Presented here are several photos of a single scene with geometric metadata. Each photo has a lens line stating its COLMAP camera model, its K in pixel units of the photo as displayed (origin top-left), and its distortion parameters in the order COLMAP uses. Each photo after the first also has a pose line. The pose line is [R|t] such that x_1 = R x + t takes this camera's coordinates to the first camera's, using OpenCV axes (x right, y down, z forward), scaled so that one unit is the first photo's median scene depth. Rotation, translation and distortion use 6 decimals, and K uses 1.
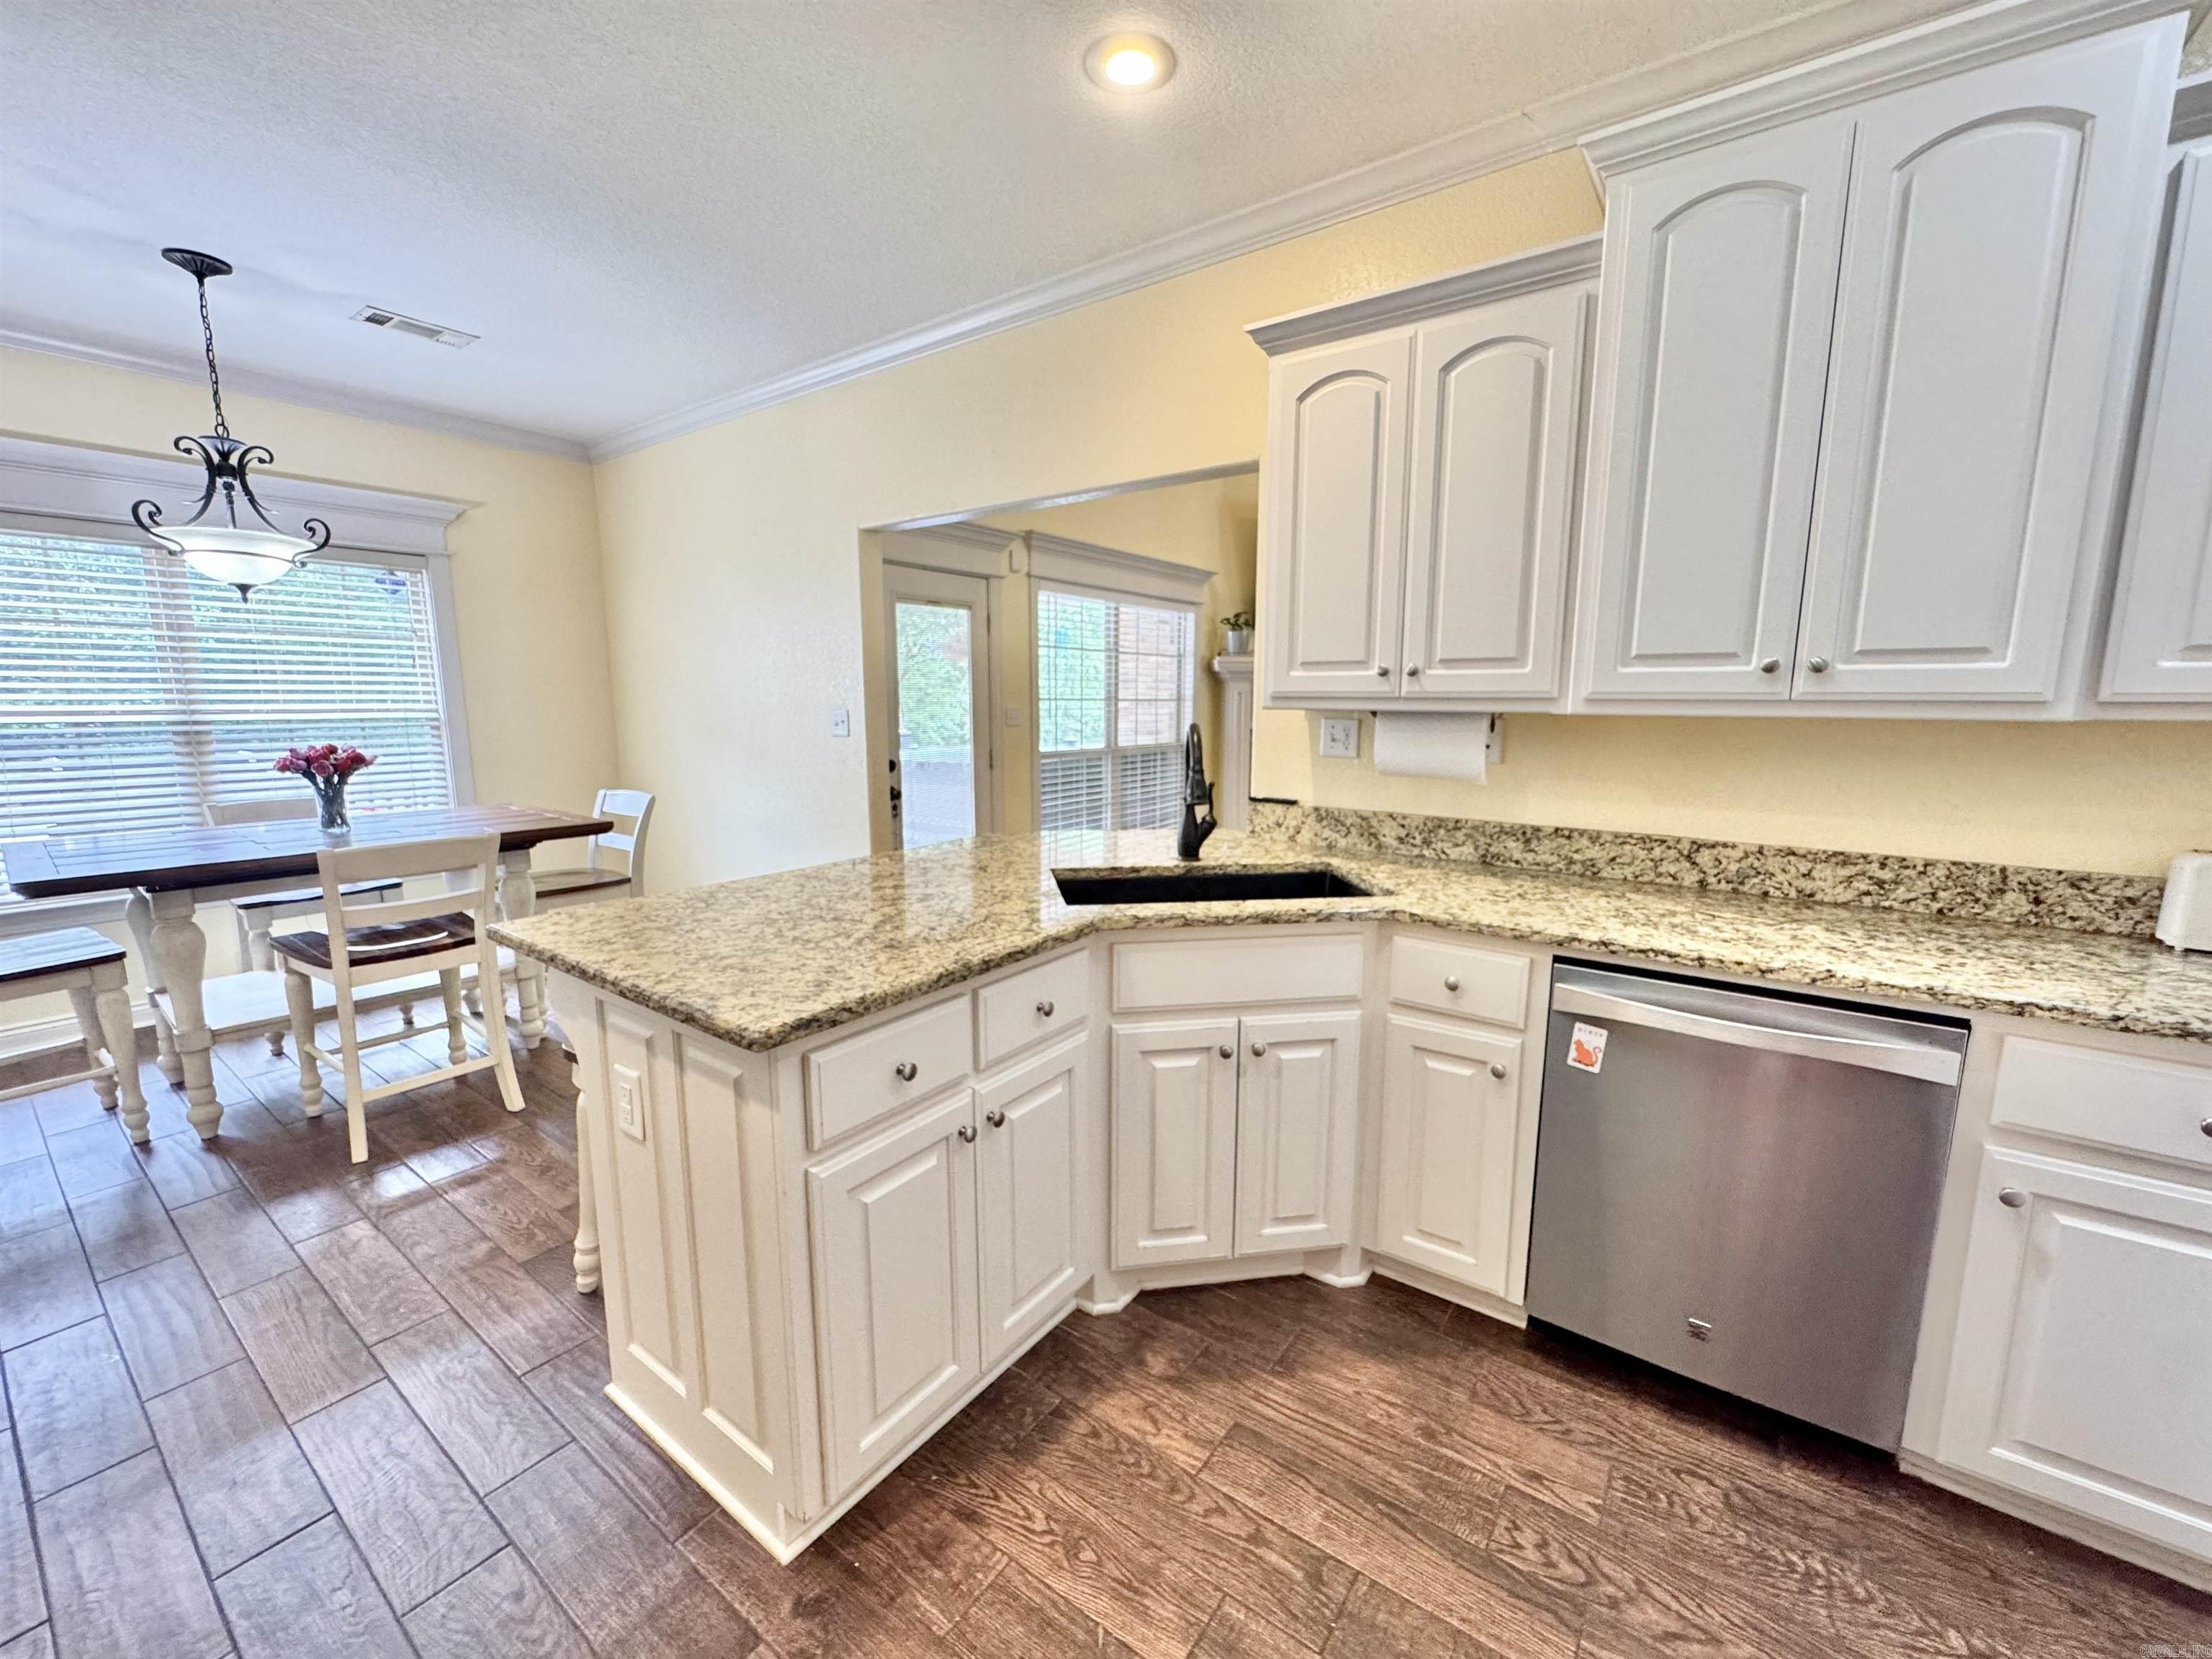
lens RADIAL K [[892.8, 0, 1109.7], [0, 892.8, 828.9], [0, 0, 1]] dist [-0.003241, -0.000353]
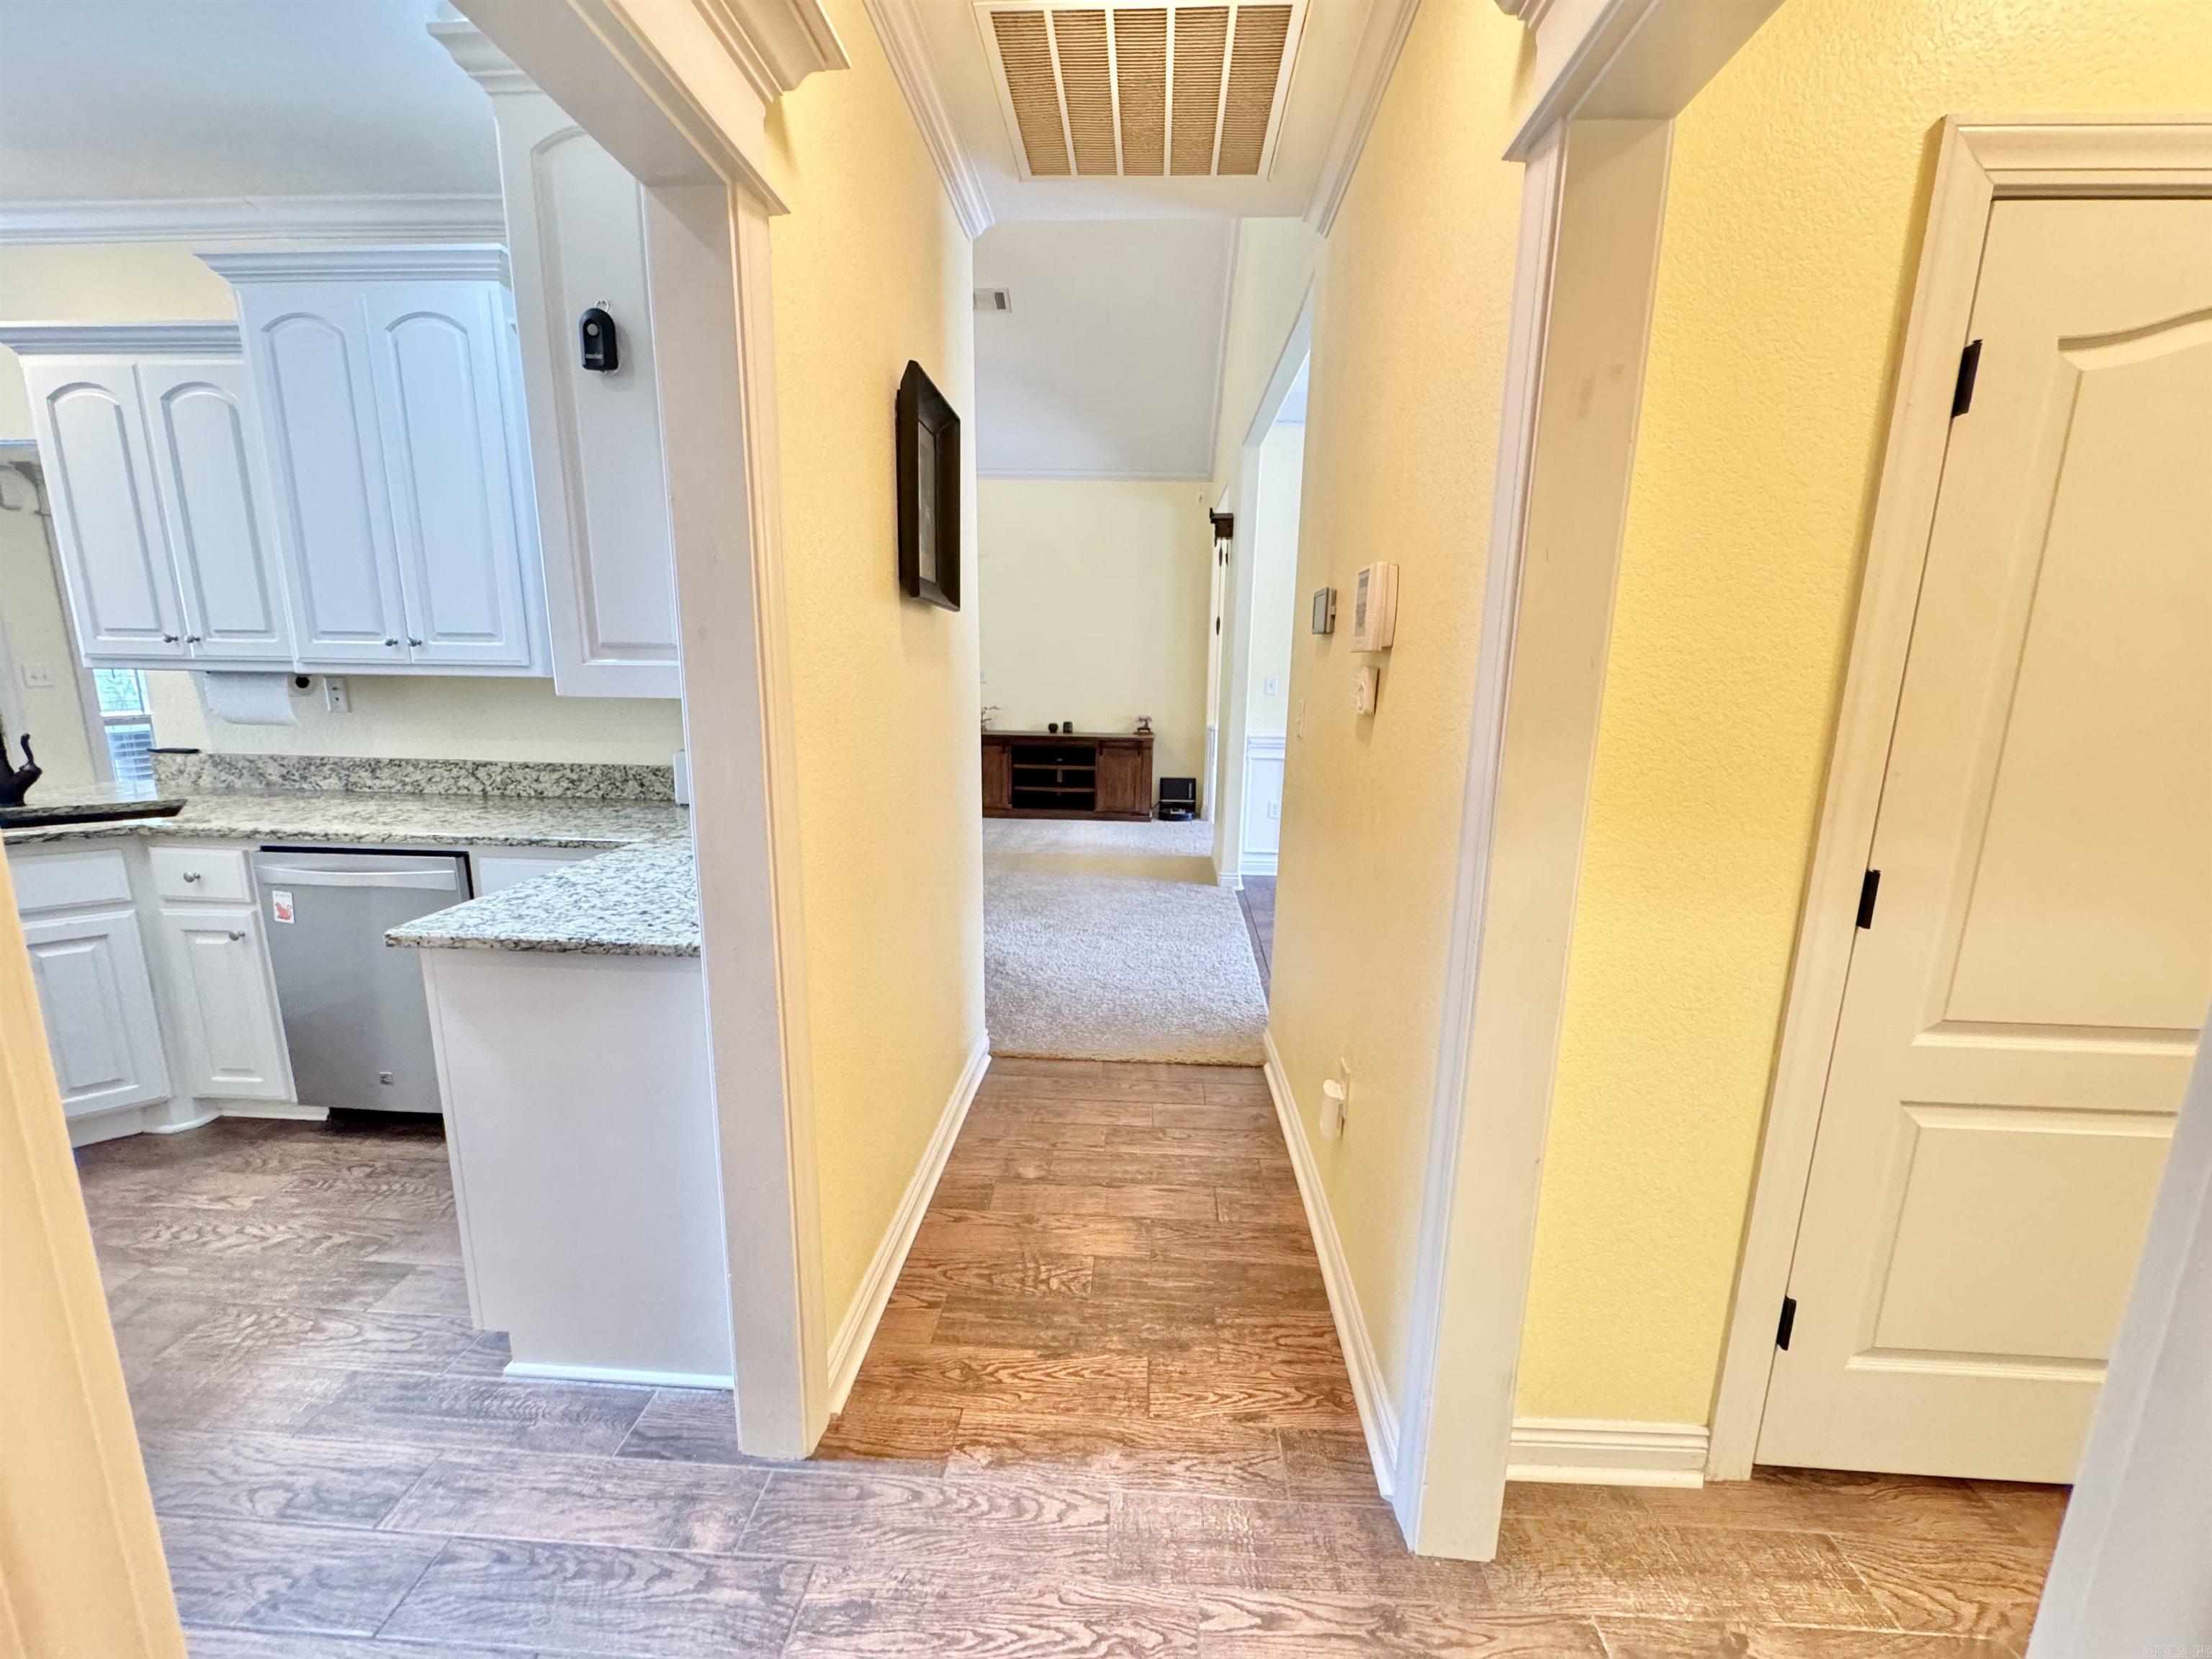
lens RADIAL K [[886.1, 0, 1107.3], [0, 886.1, 830.8], [0, 0, 1]] dist [-0.003525, 0.000411]
pose [[0.839904, -0.093974, 0.534538, 0.642264], [0.068348, 0.995369, 0.067597, 0.083822], [-0.538415, -0.020241, 0.842437, -0.650885]]
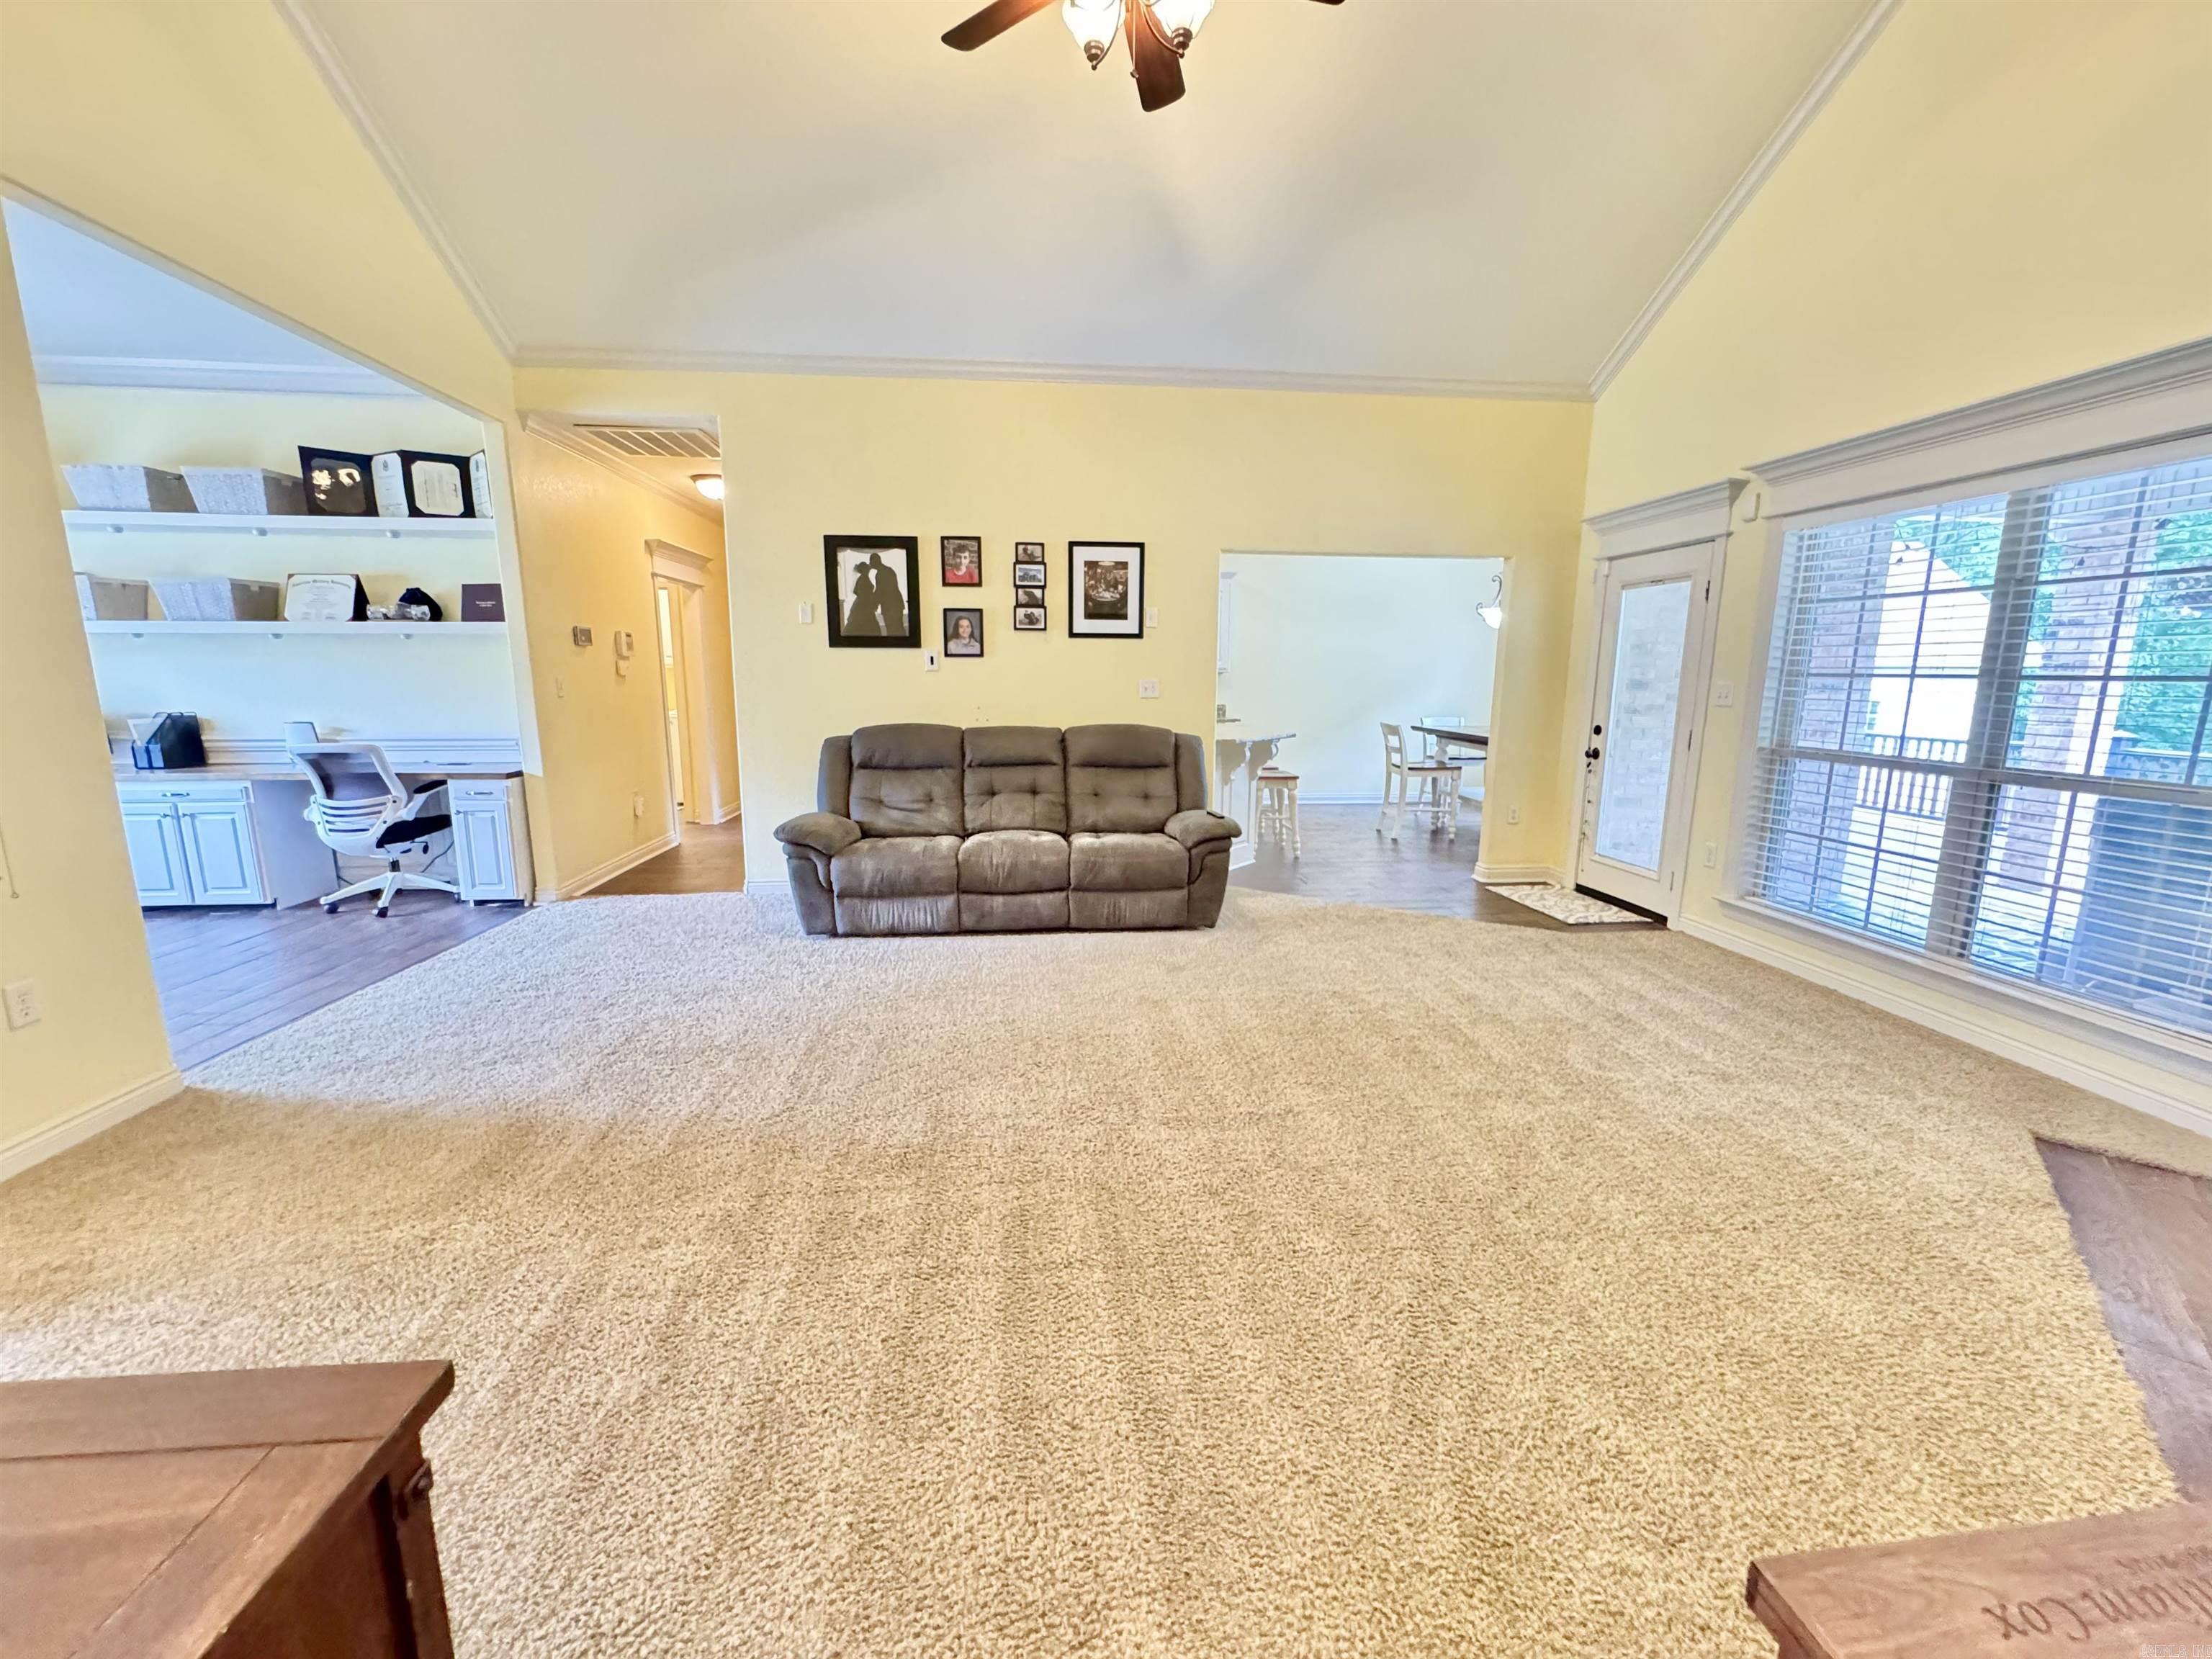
lens RADIAL K [[886.1, 0, 1107.3], [0, 886.1, 830.8], [0, 0, 1]] dist [-0.003525, 0.000411]
pose [[-0.754131, 0.106941, -0.647958, 1.925380], [-0.105658, 0.954042, 0.280430, -0.382999], [0.648169, 0.279943, -0.708173, 2.708435]]
